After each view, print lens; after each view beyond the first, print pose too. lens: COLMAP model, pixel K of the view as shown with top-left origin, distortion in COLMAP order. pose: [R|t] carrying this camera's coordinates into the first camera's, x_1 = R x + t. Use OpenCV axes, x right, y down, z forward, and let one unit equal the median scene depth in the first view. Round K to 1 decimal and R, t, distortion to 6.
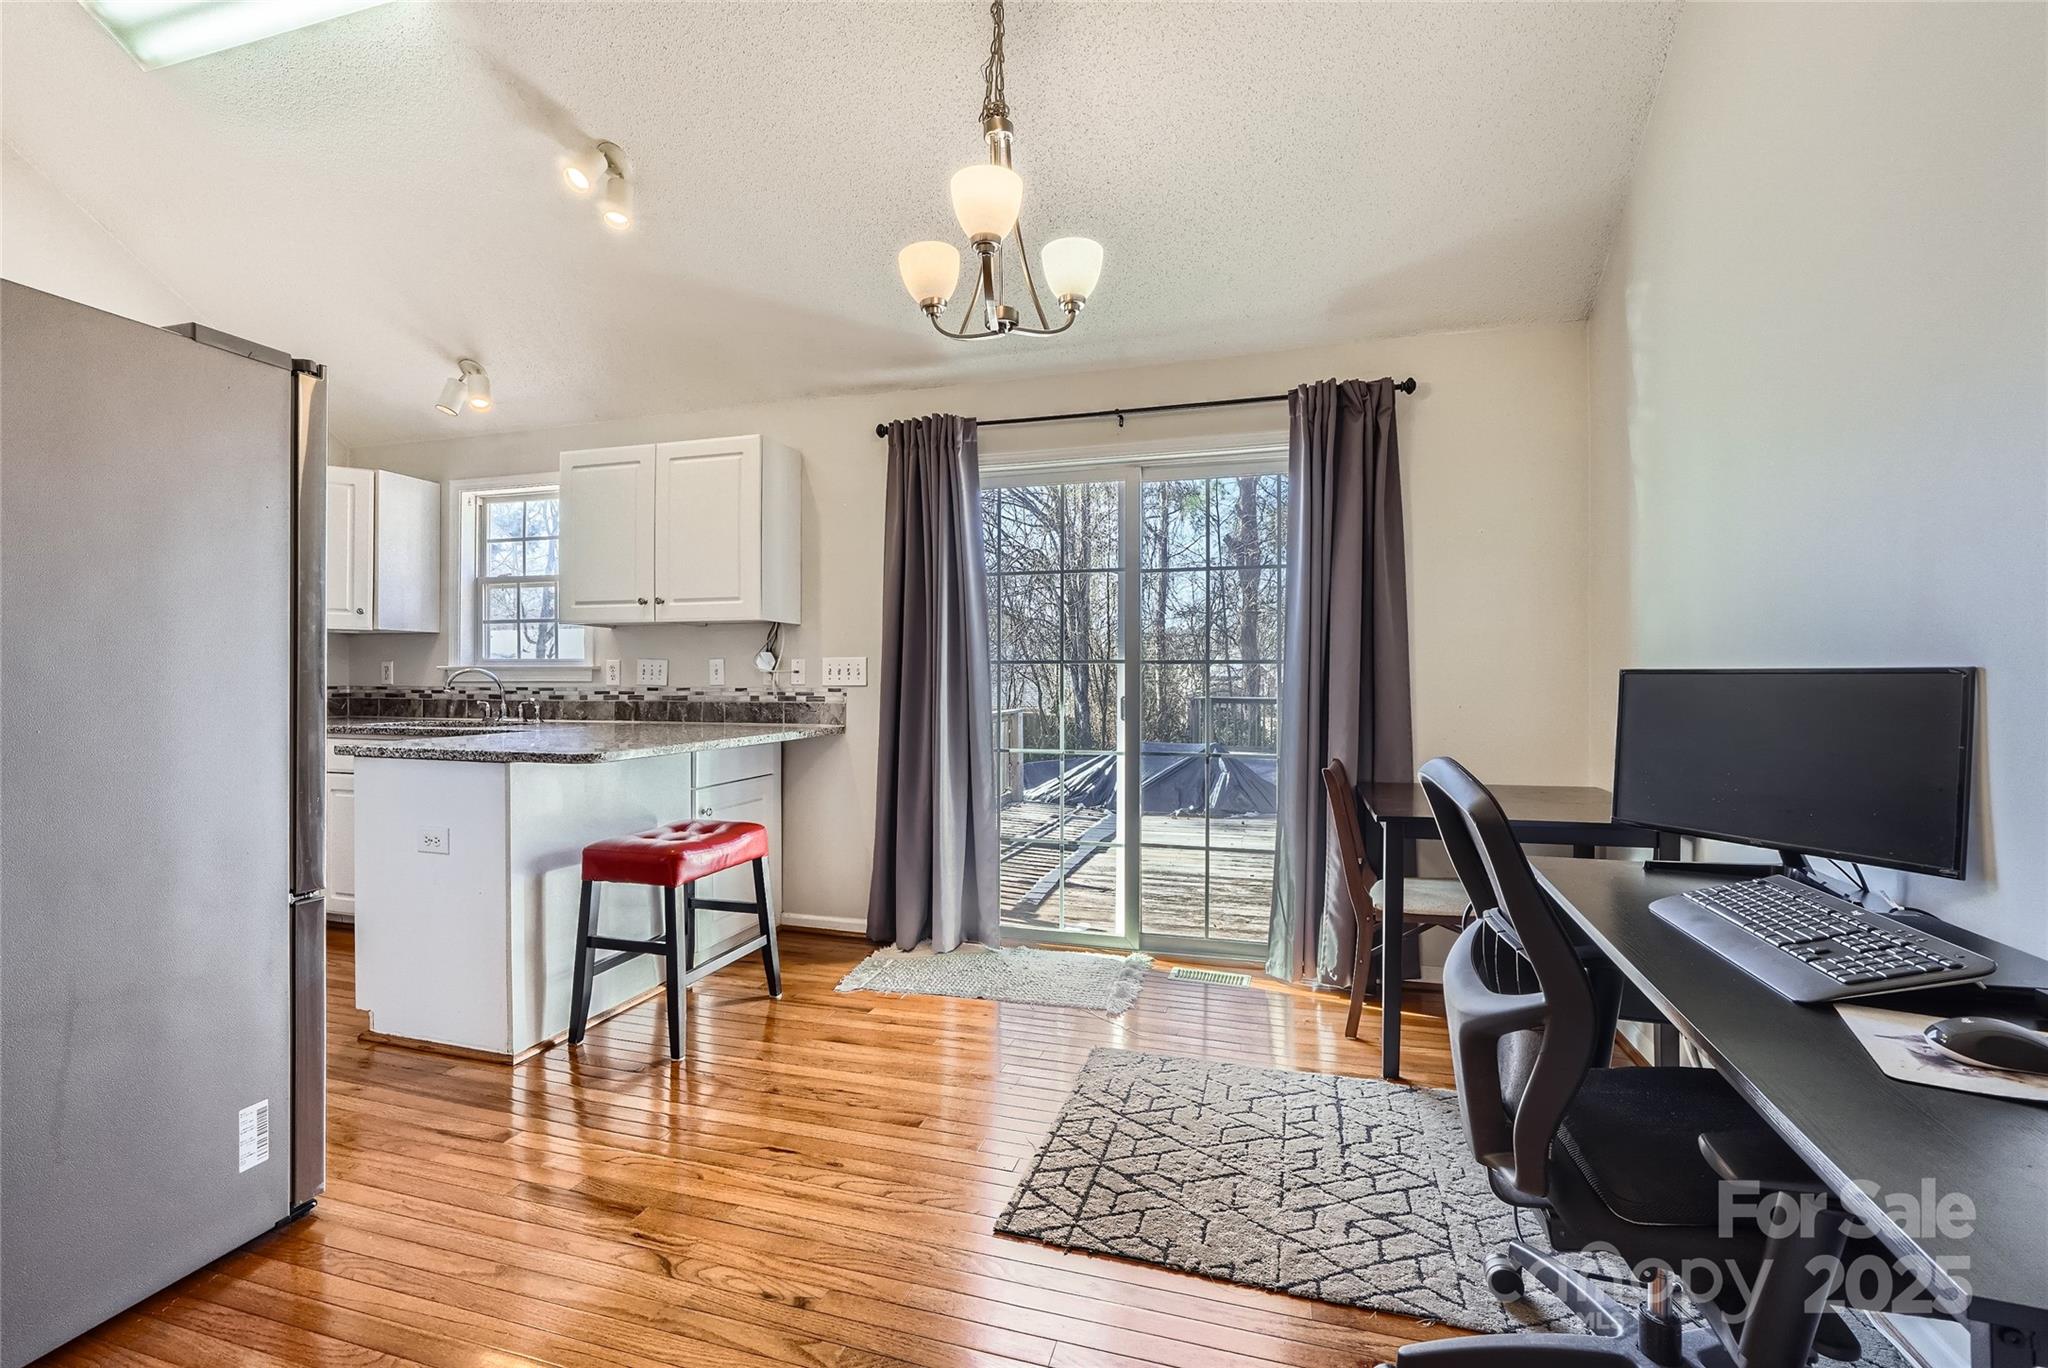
lens RADIAL K [[886.1, 0, 1024.0], [0, 886.1, 684.0], [0, 0, 1]] dist [0.000903, 0.000239]
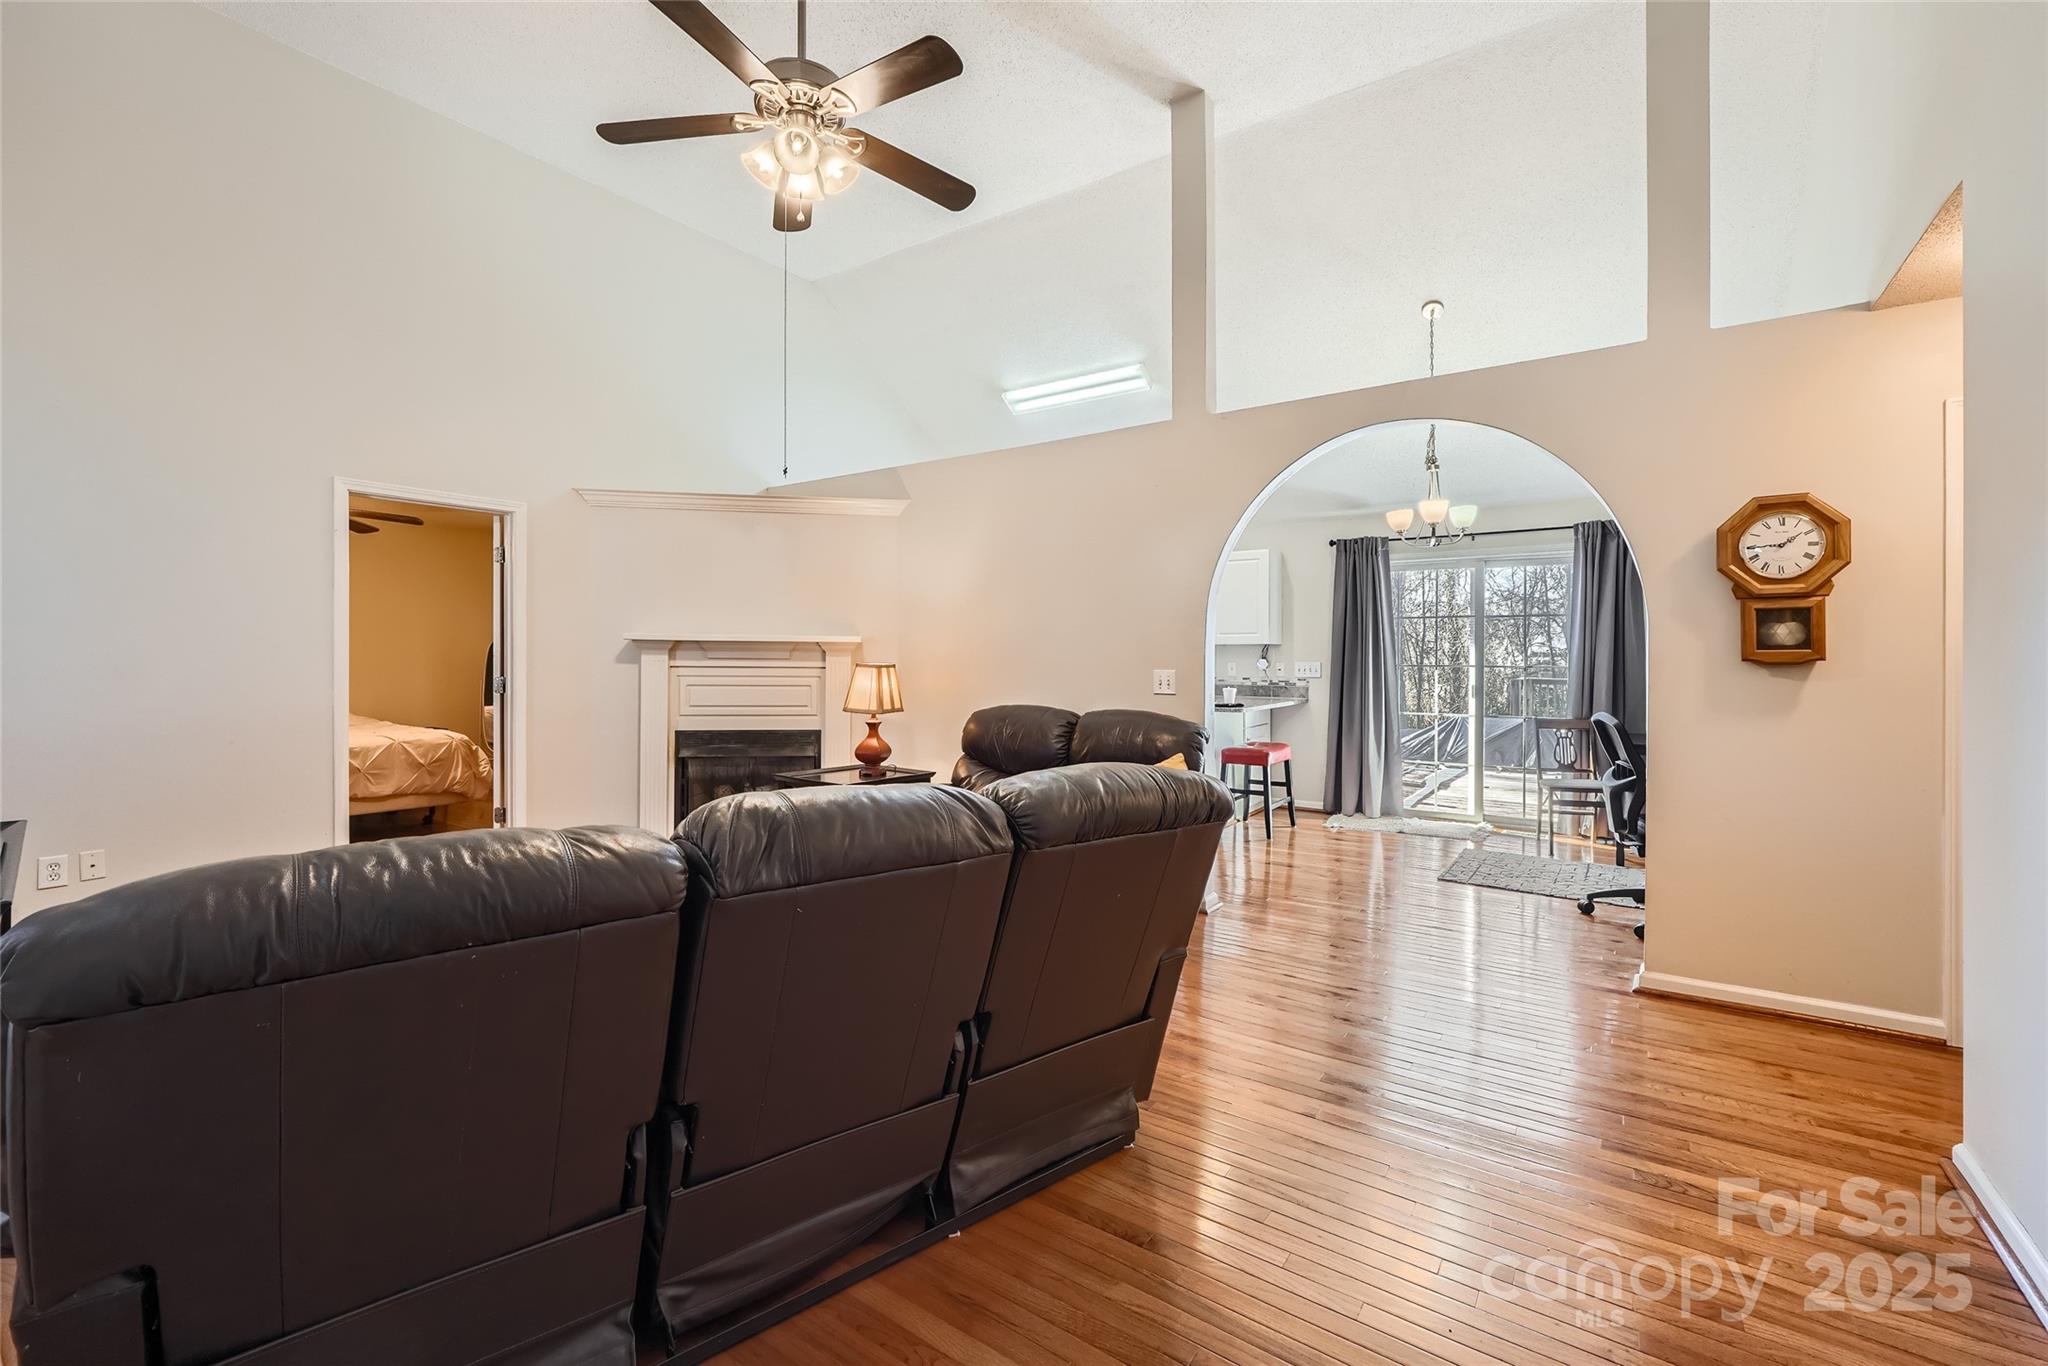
lens RADIAL K [[862.2, 0, 1026.0], [0, 862.2, 662.2], [0, 0, 1]] dist [-0.020957, 0.007350]
pose [[0.947342, -0.000093, -0.320224, -0.178329], [0.001047, 0.999996, 0.002807, -0.034768], [0.320222, -0.002994, 0.947338, -0.882724]]
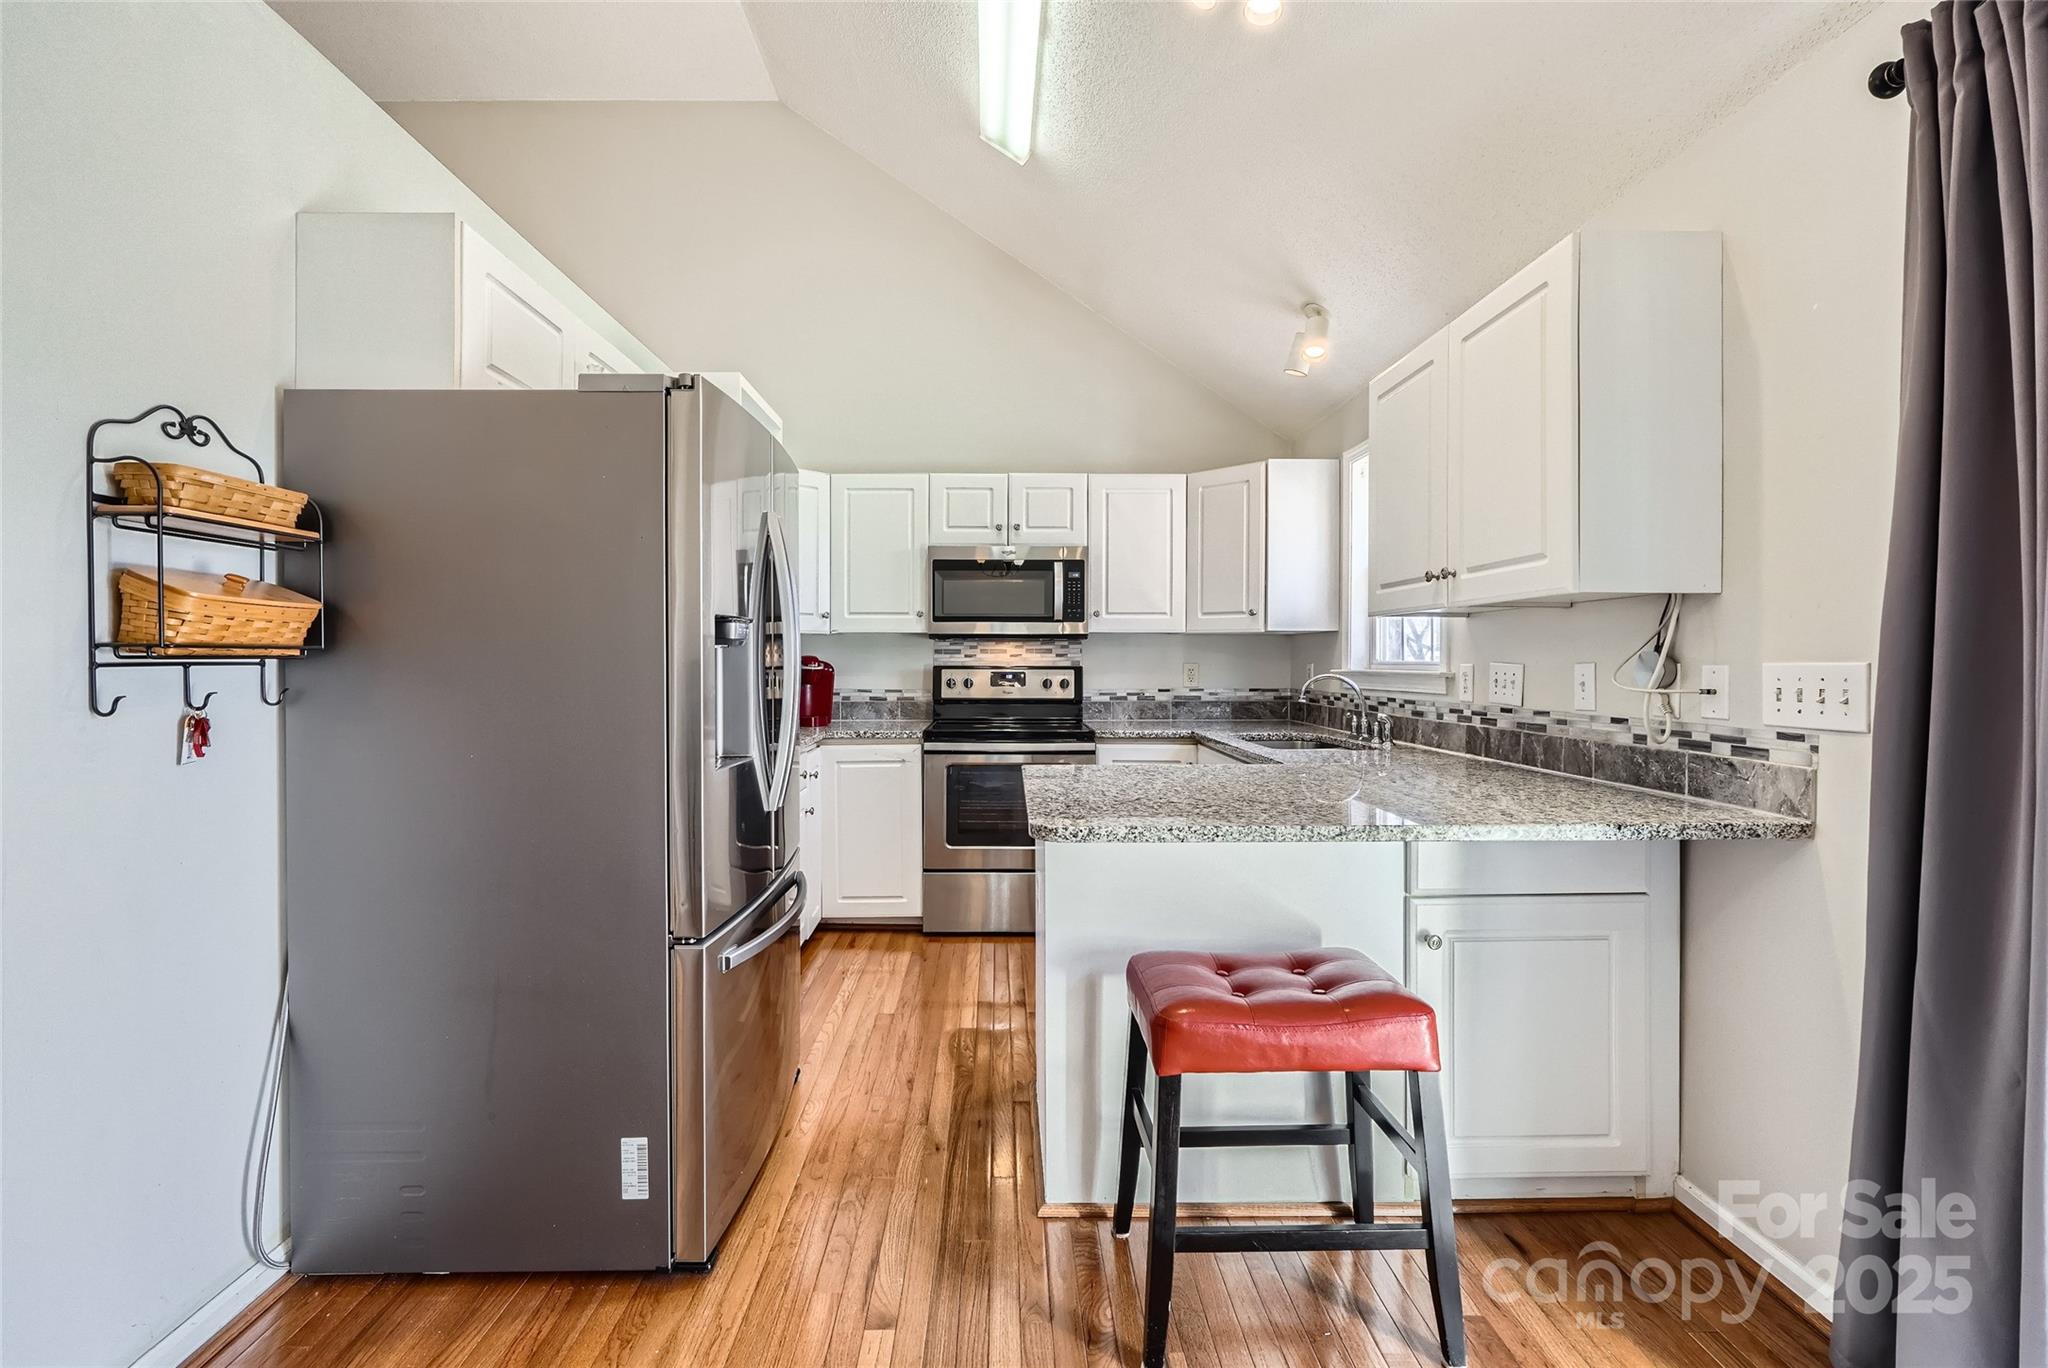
lens RADIAL K [[896.4, 0, 995.1], [0, 896.4, 668.4], [0, 0, 1]] dist [-0.009590, 0.000713]
pose [[0.294356, 0.004526, -0.955685, 0.089348], [-0.002191, 0.999989, 0.004061, -0.027142], [0.955693, 0.000899, 0.294363, 0.478312]]
